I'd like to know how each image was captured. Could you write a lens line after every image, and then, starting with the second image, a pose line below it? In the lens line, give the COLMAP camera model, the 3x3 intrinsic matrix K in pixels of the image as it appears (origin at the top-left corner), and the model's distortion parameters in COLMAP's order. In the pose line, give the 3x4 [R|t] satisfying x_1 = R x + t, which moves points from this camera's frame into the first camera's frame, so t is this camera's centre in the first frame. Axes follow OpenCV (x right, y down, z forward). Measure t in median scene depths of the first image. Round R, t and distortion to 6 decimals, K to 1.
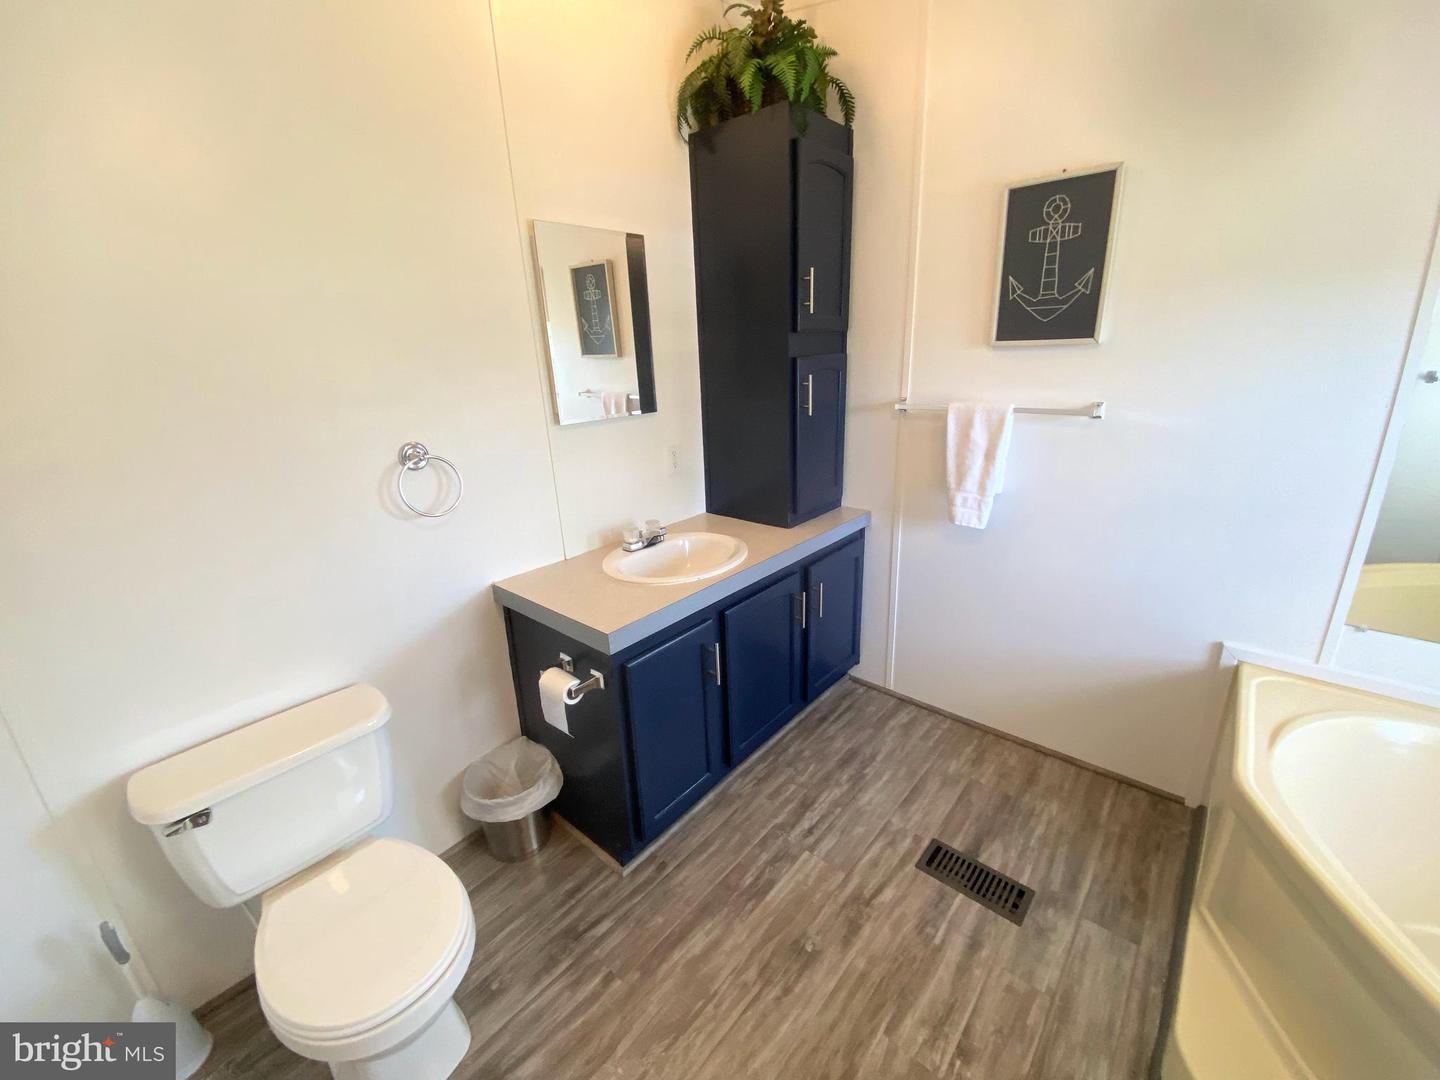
lens RADIAL K [[587.8, 0, 714.6], [0, 587.8, 535.6], [0, 0, 1]] dist [0.006511, -0.003187]
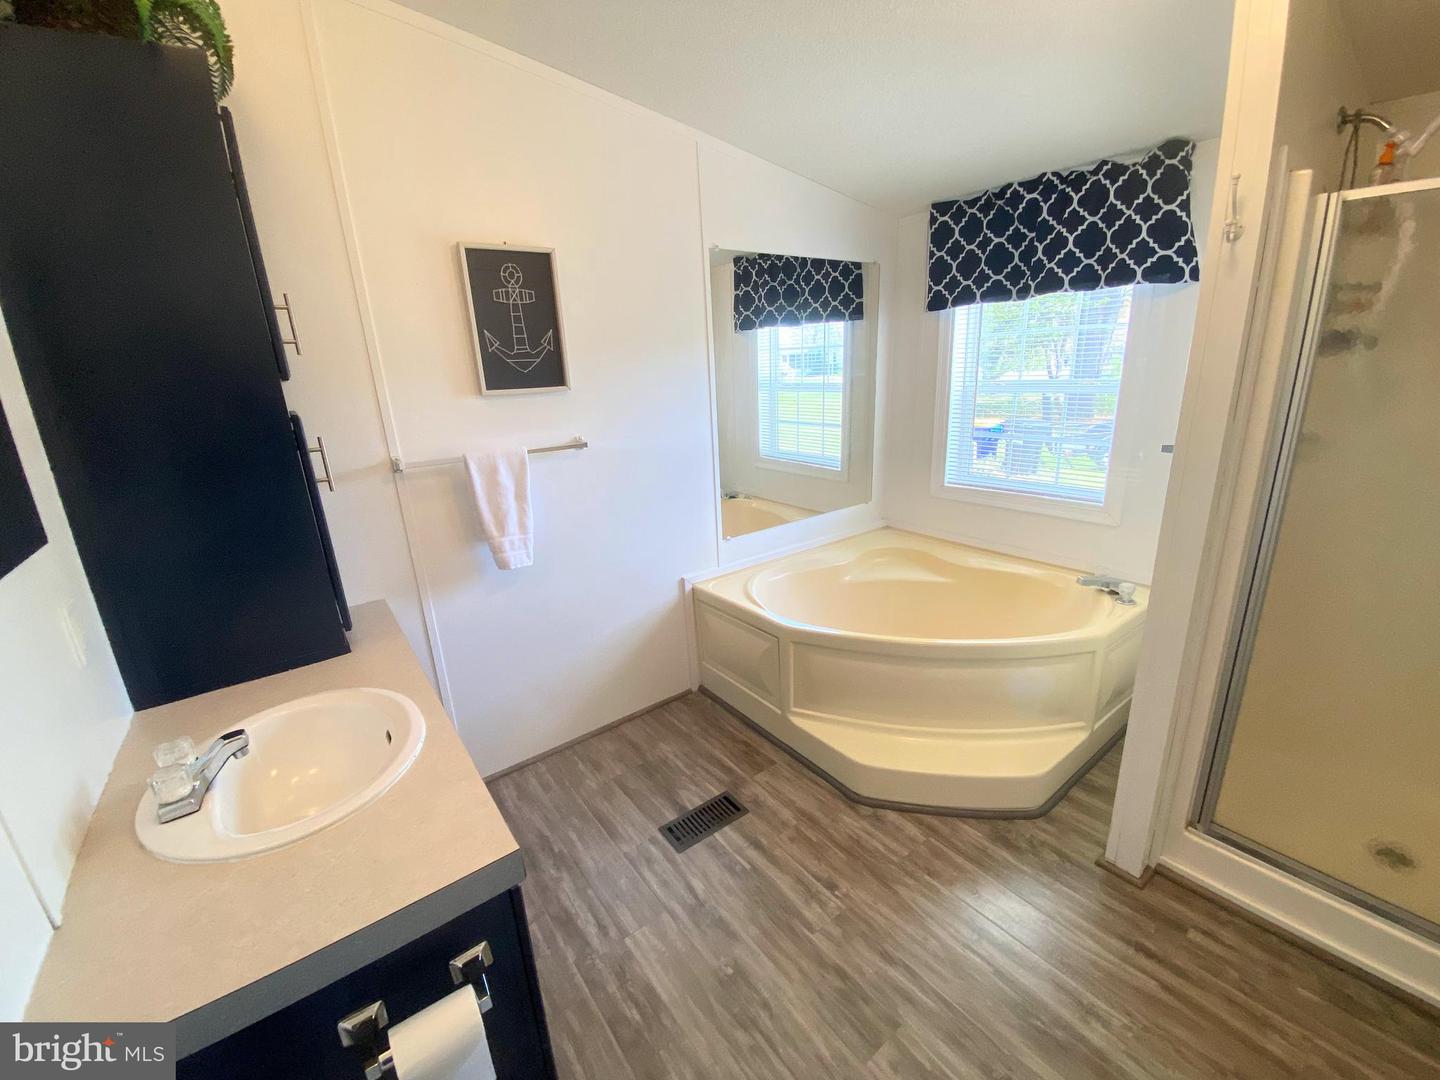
lens RADIAL K [[587.8, 0, 729.9], [0, 587.8, 533.8], [0, 0, 1]] dist [0.006511, -0.003187]
pose [[0.220397, -0.257601, 0.940780, -0.523273], [0.354938, 0.919554, 0.168637, -0.136374], [-0.908539, 0.296752, 0.294100, 0.427491]]
